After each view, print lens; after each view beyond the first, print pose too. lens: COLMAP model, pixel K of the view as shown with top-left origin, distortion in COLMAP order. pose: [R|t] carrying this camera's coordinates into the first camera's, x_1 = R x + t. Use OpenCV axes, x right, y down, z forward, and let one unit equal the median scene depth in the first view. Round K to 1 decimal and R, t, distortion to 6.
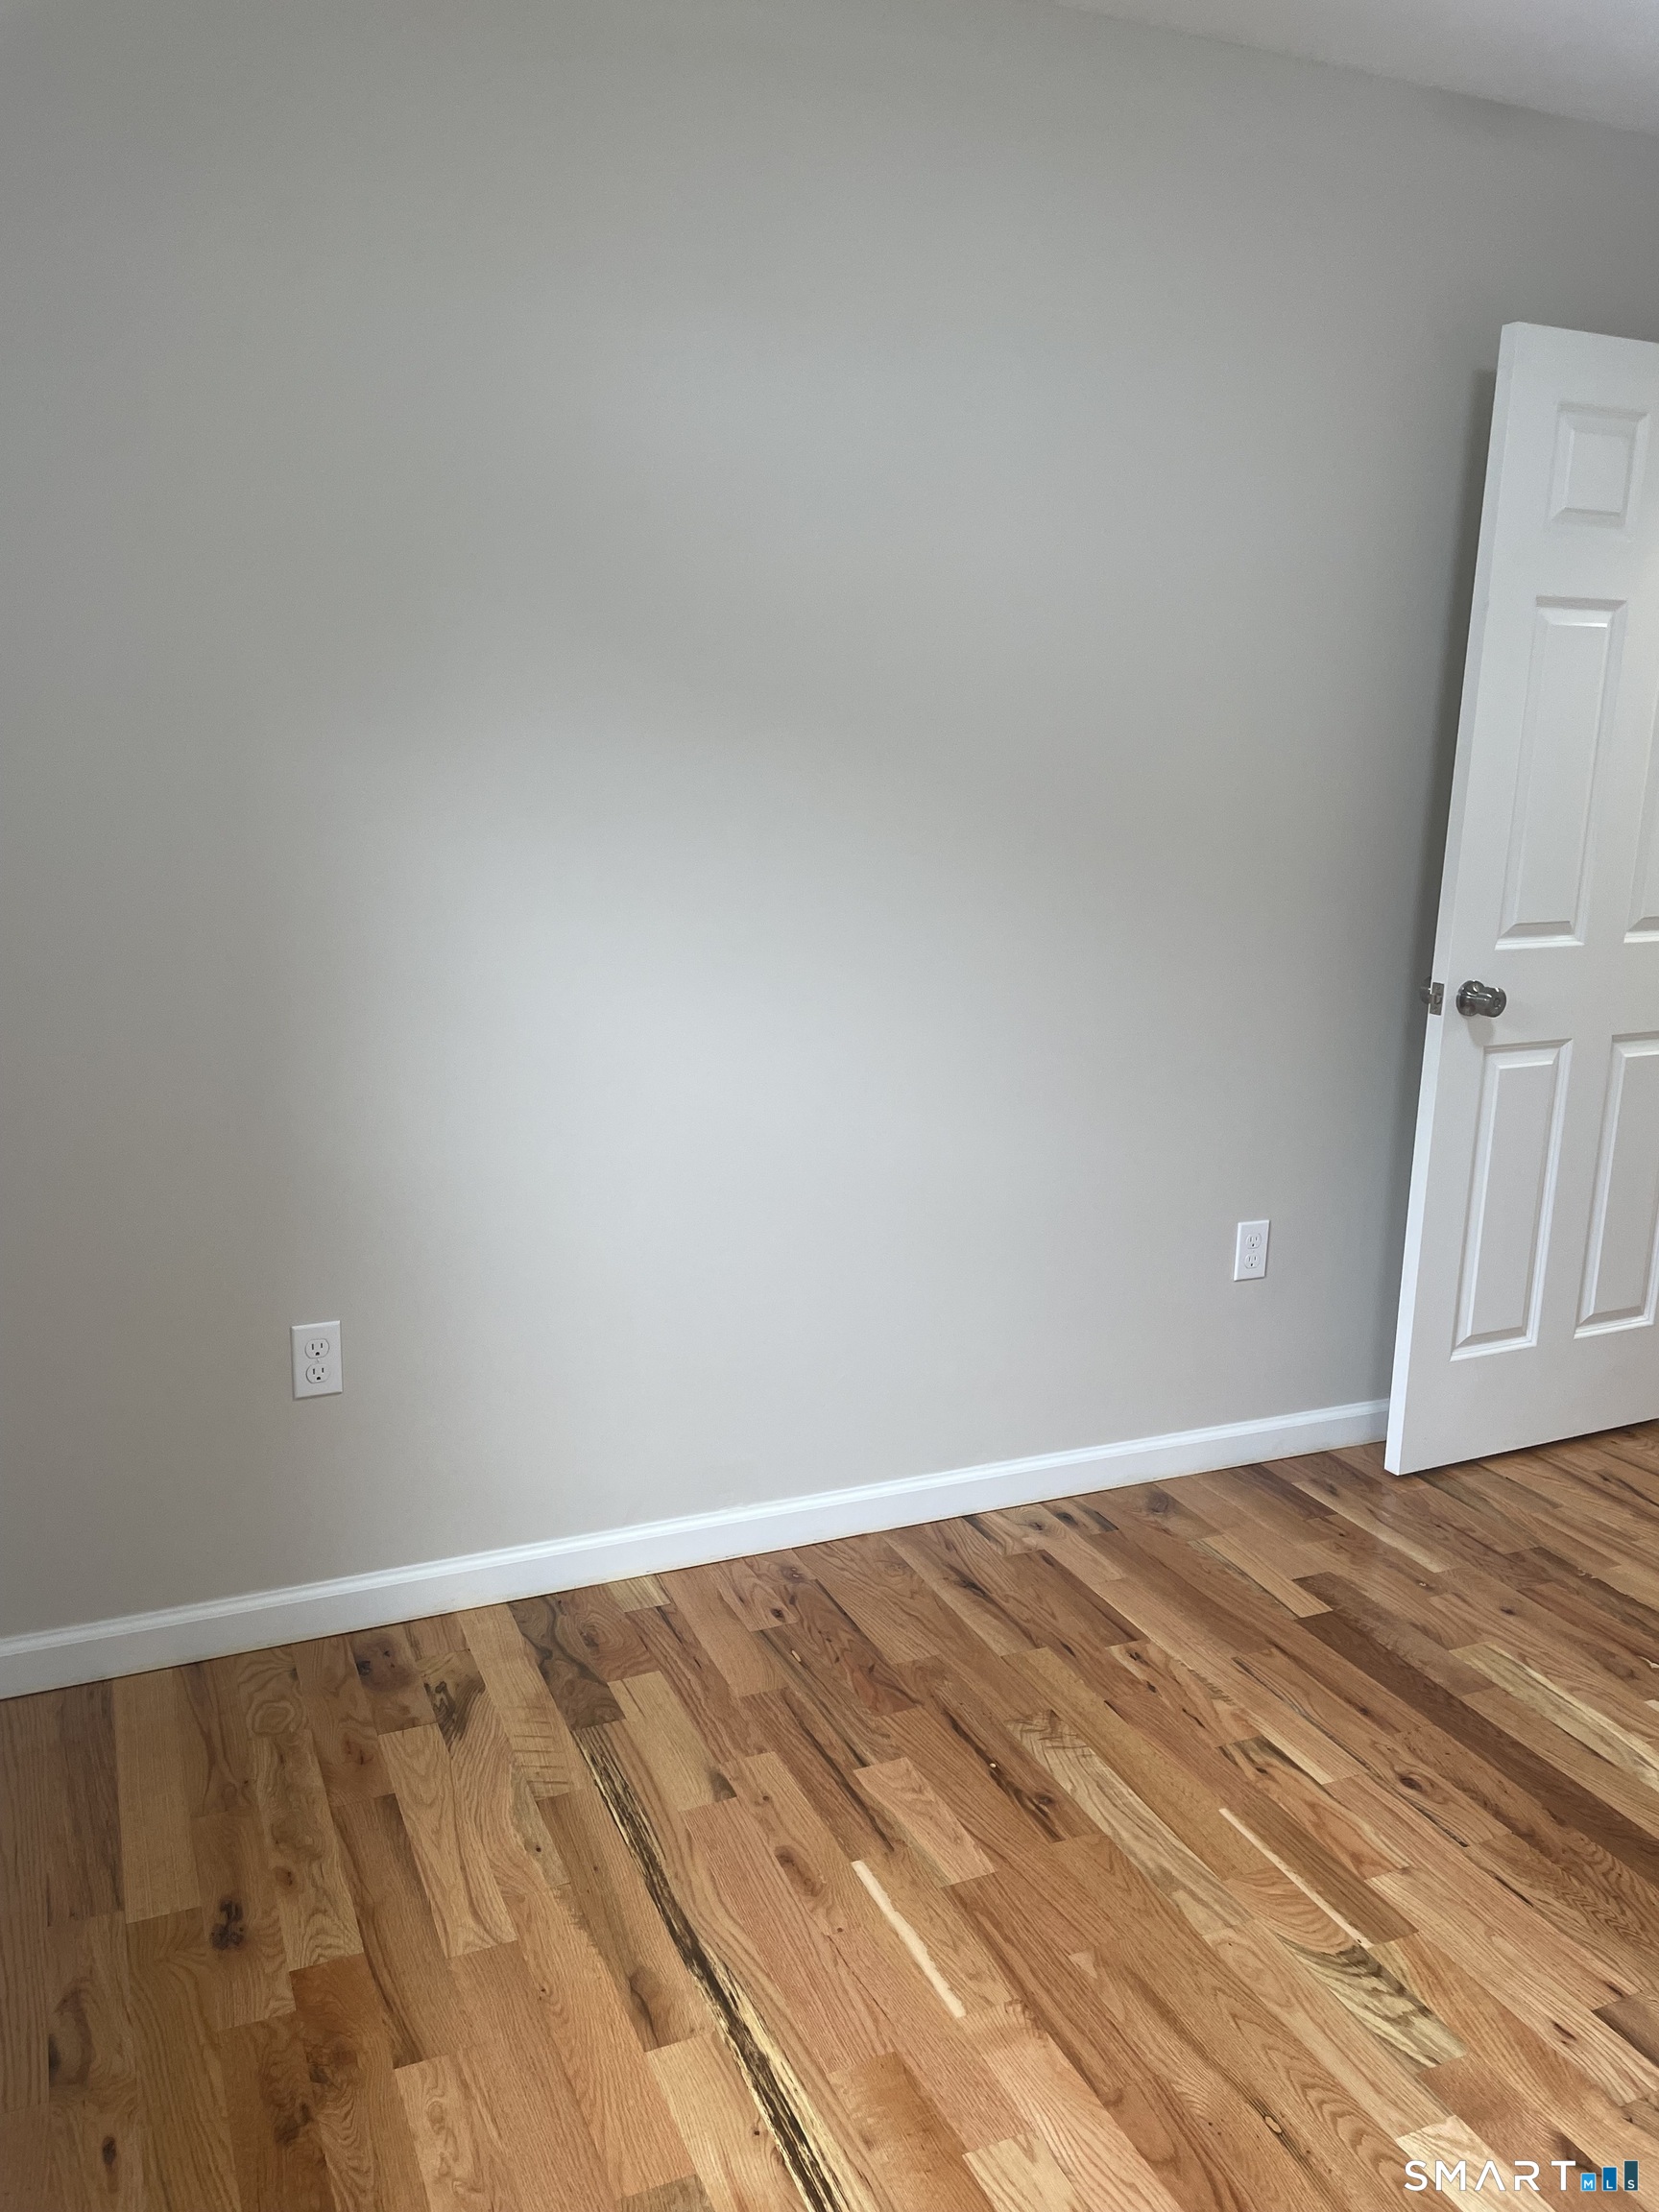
lens RADIAL K [[1674.9, 0, 829.9], [0, 1674.9, 1116.6], [0, 0, 1]] dist [0.078136, -0.119620]
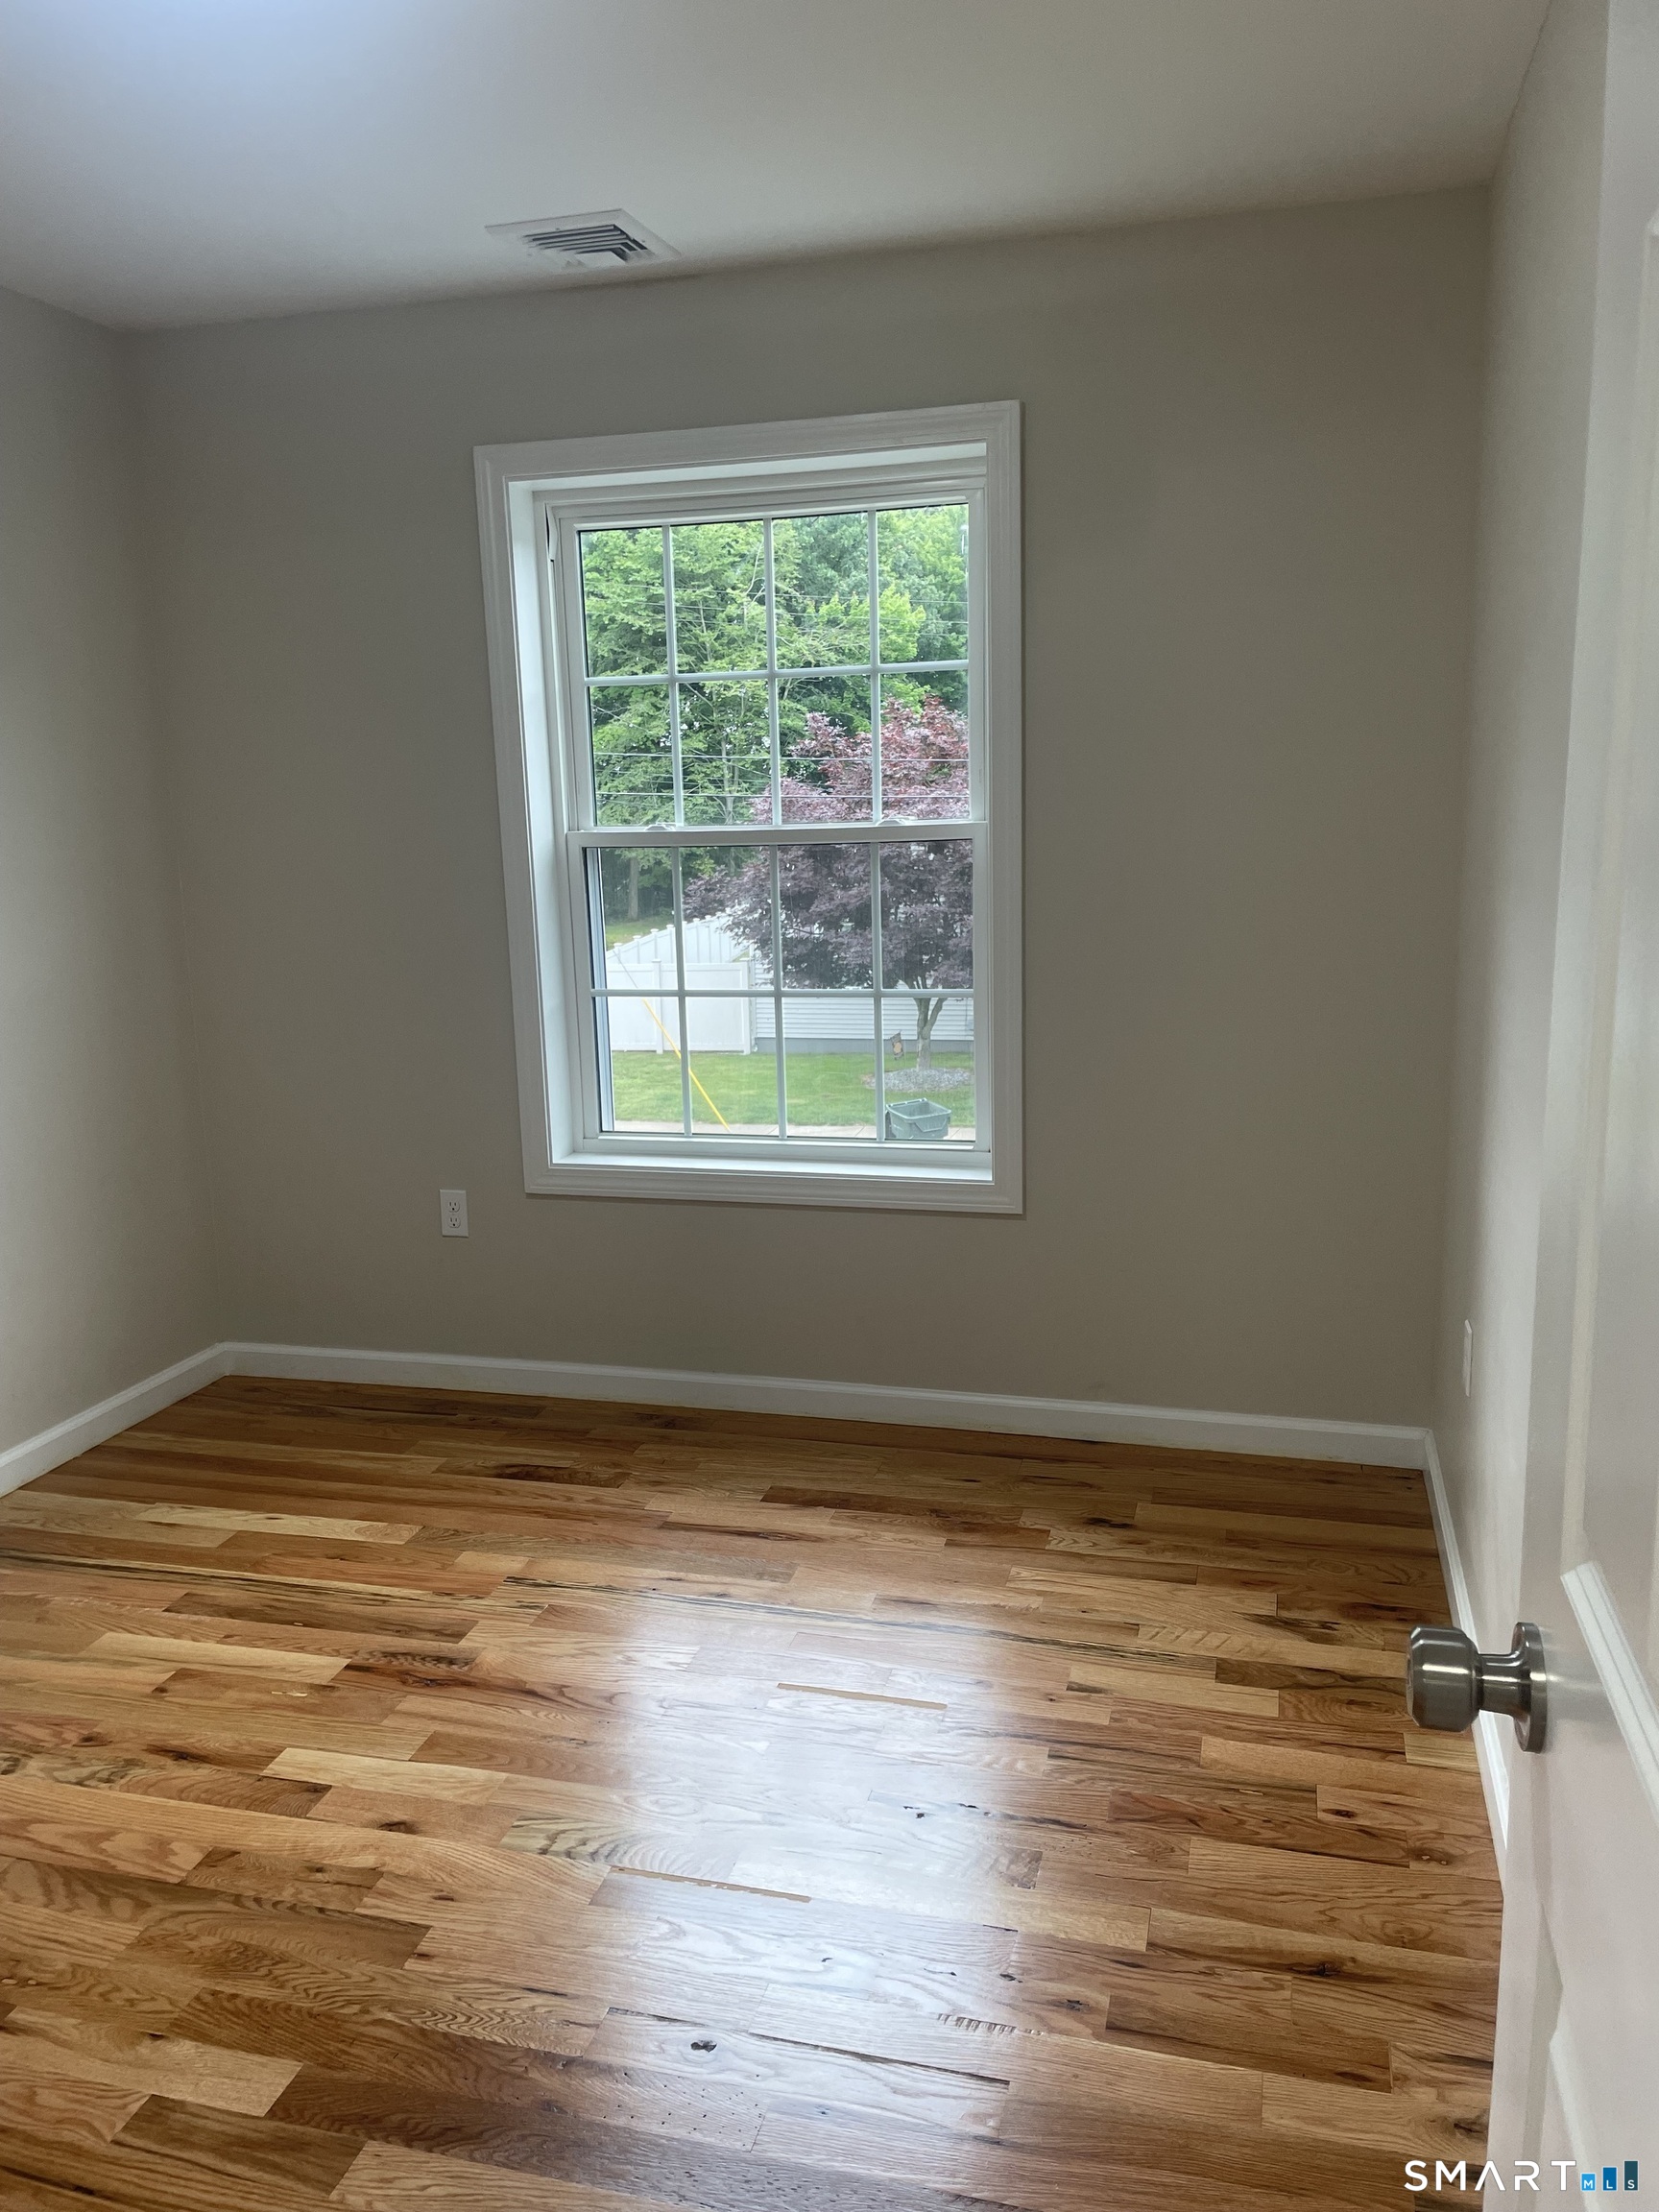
lens RADIAL K [[1674.9, 0, 829.9], [0, 1674.9, 1116.6], [0, 0, 1]] dist [0.078136, -0.119620]
pose [[-0.635061, 0.139739, -0.759718, 0.909424], [-0.165983, 0.935842, 0.310883, -0.329121], [0.754419, 0.323530, -0.571122, 1.420751]]
